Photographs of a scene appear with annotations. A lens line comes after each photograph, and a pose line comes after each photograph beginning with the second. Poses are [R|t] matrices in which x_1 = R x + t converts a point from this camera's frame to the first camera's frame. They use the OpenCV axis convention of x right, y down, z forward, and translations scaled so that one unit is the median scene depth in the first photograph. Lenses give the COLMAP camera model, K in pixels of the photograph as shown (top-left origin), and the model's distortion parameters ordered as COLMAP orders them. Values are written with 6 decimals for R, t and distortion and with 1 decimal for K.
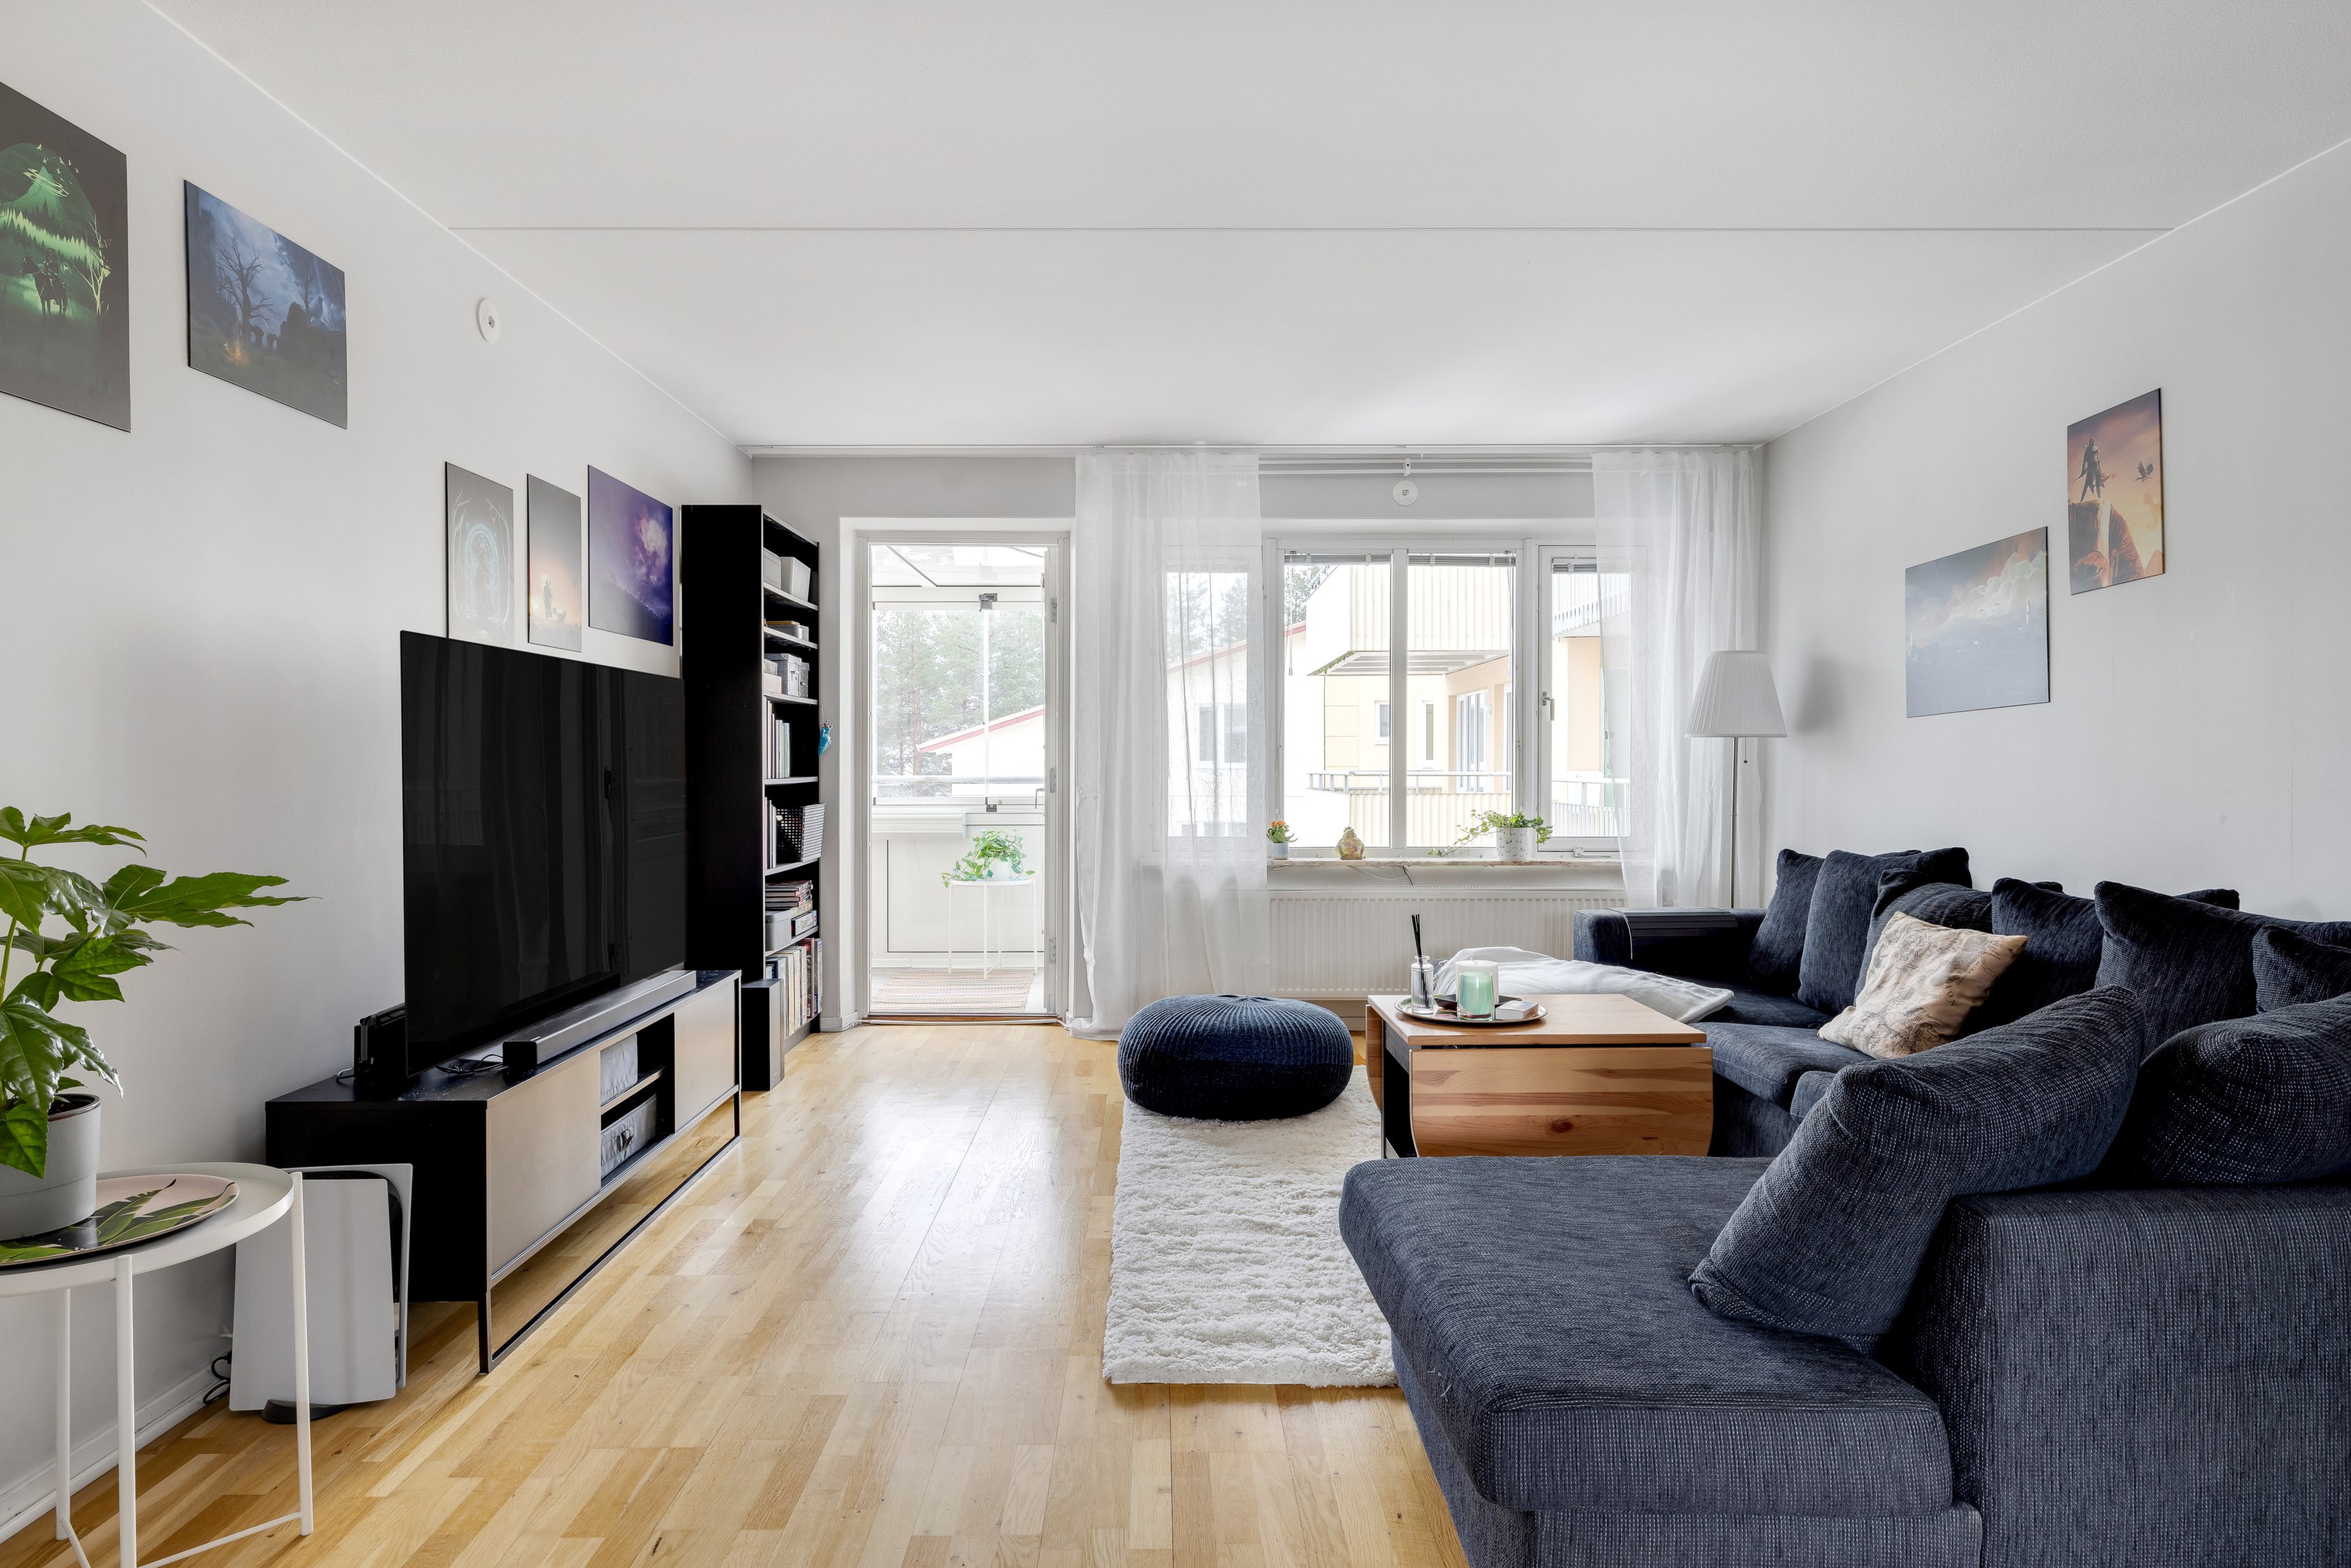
lens RADIAL K [[1313.6, 0, 1163.9], [0, 1313.6, 767.1], [0, 0, 1]] dist [0.005251, 0.000209]
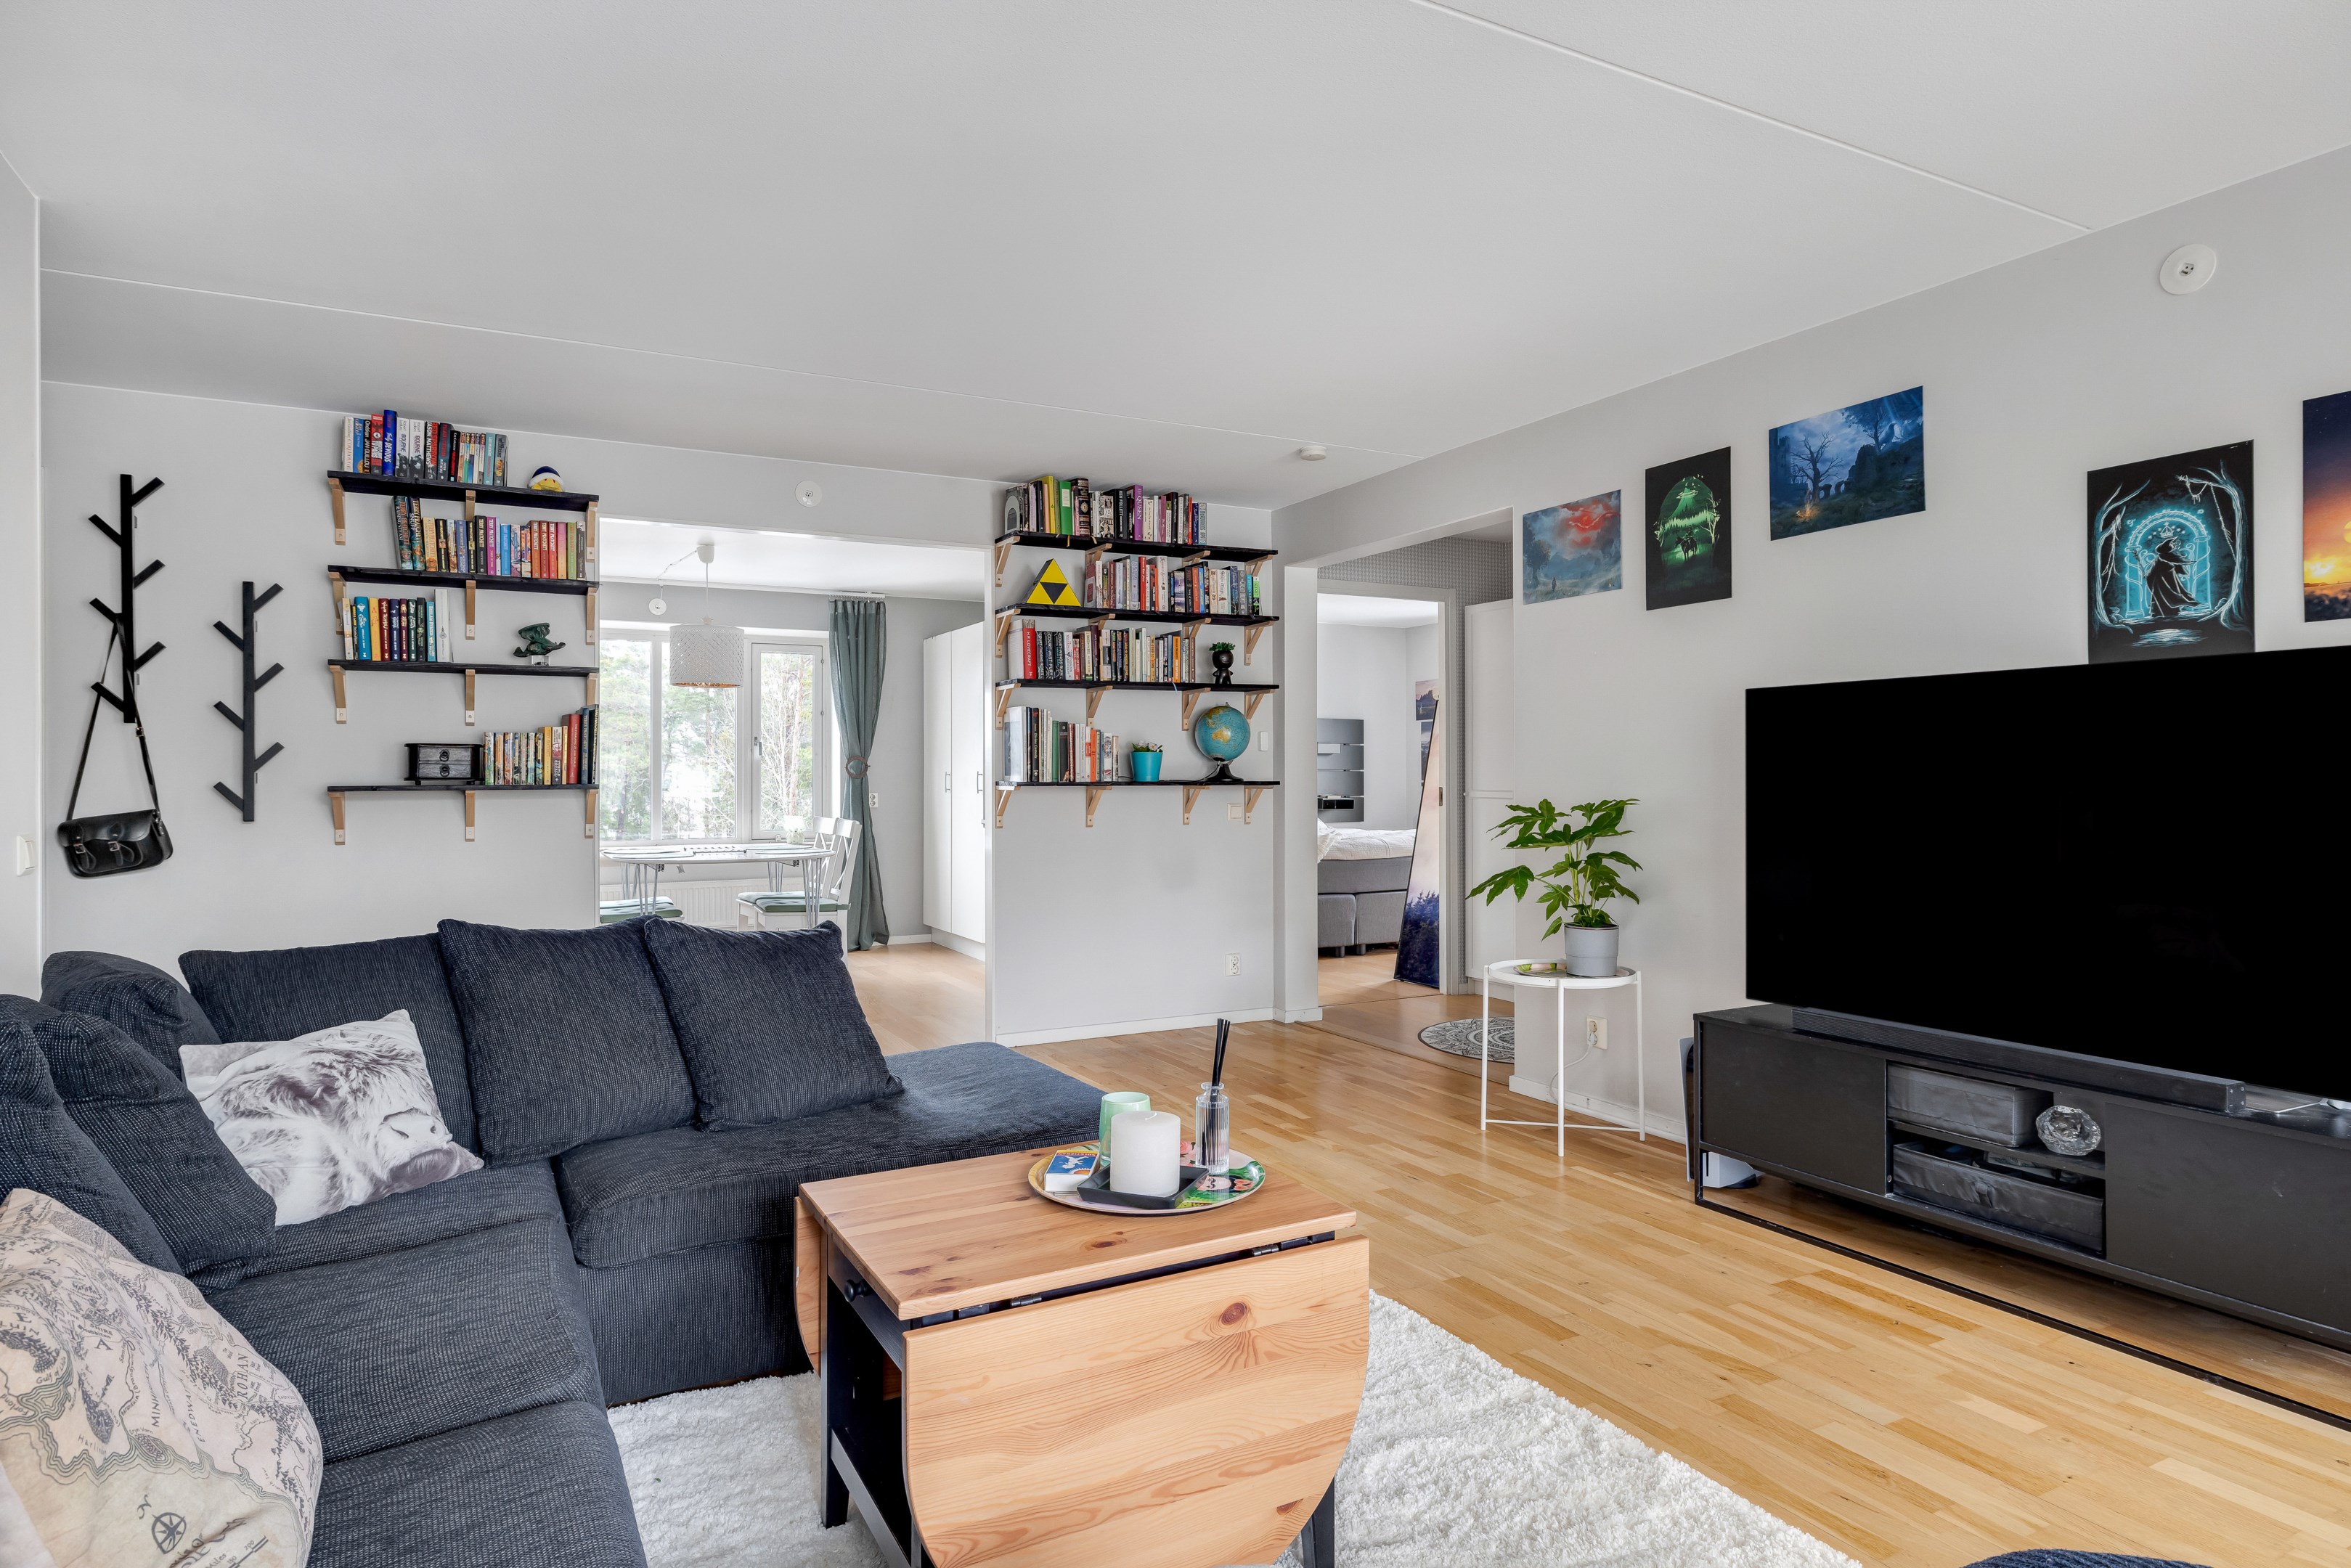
lens RADIAL K [[1313.6, 0, 1163.9], [0, 1313.6, 767.1], [0, 0, 1]] dist [0.005251, 0.000209]
pose [[-0.887894, 0.001734, -0.460045, 0.352187], [0.003387, 0.999990, -0.002769, -0.008386], [0.460036, -0.004016, -0.887891, 1.062996]]
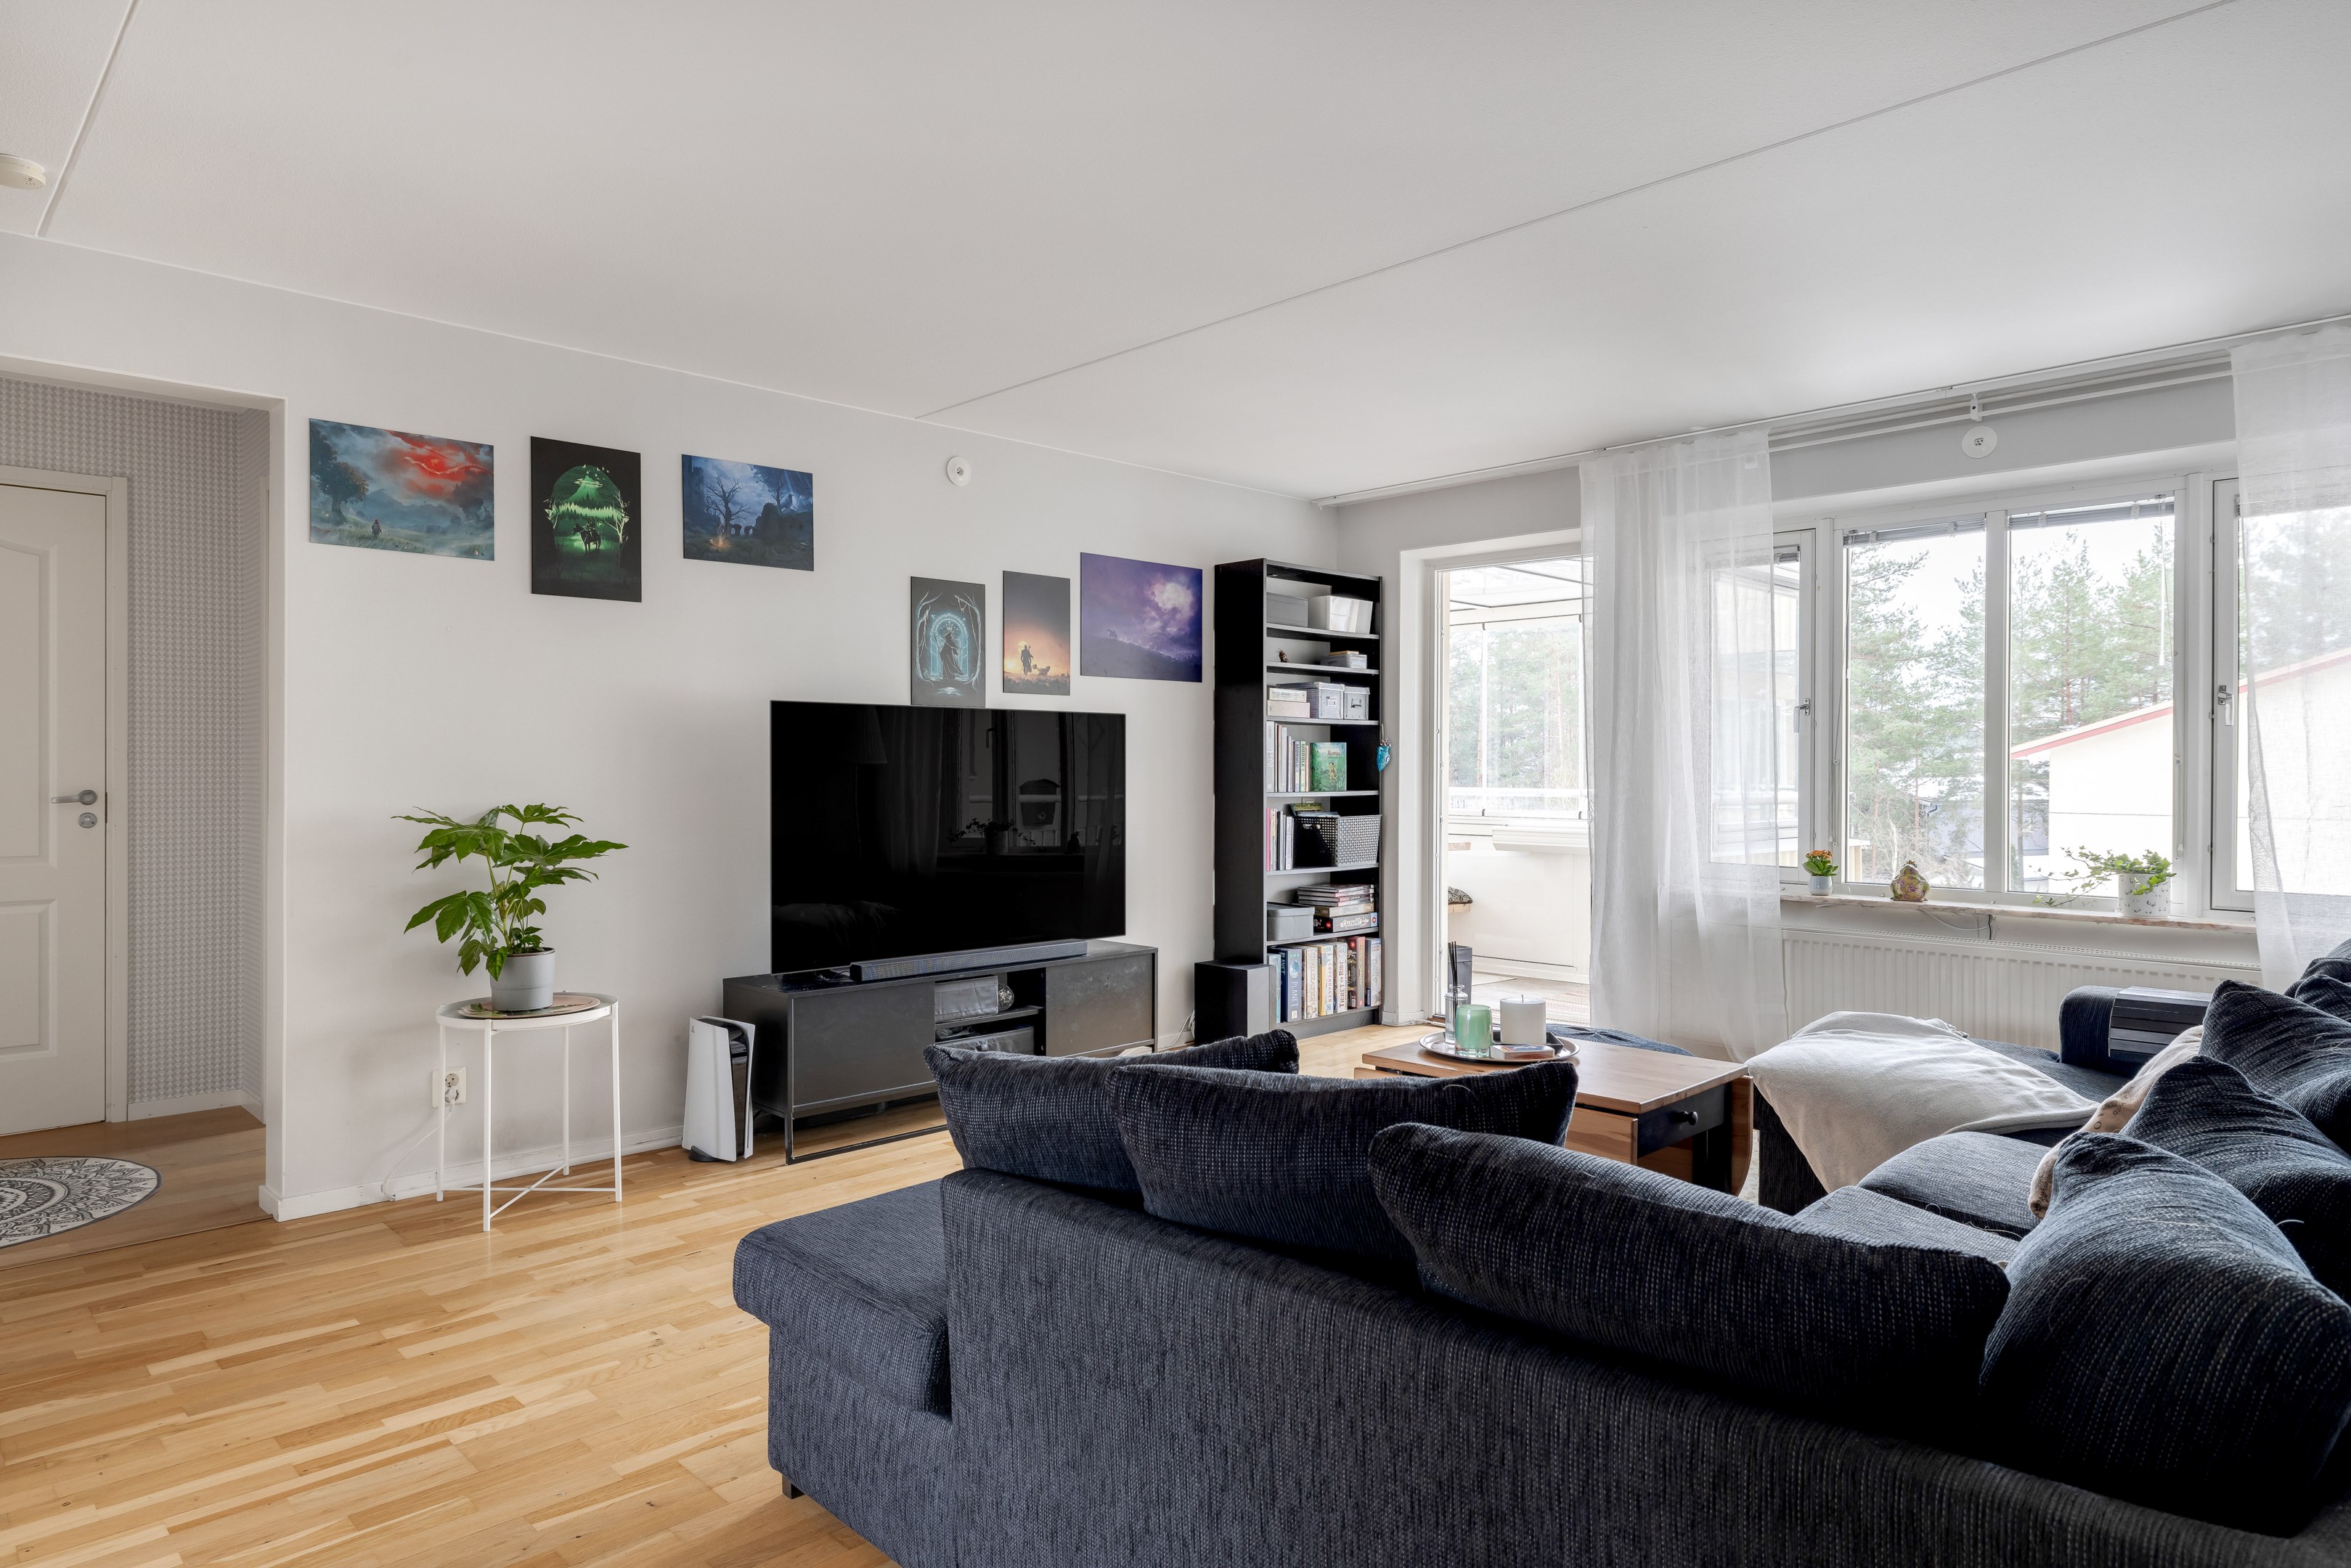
lens RADIAL K [[1390.1, 0, 1176.9], [0, 1390.1, 771.6], [0, 0, 1]] dist [-0.000580, 0.000991]
pose [[0.695553, 0.004063, -0.718463, 0.539552], [-0.005258, 0.999986, 0.000565, -0.010056], [0.718455, 0.003384, 0.695565, 0.086810]]
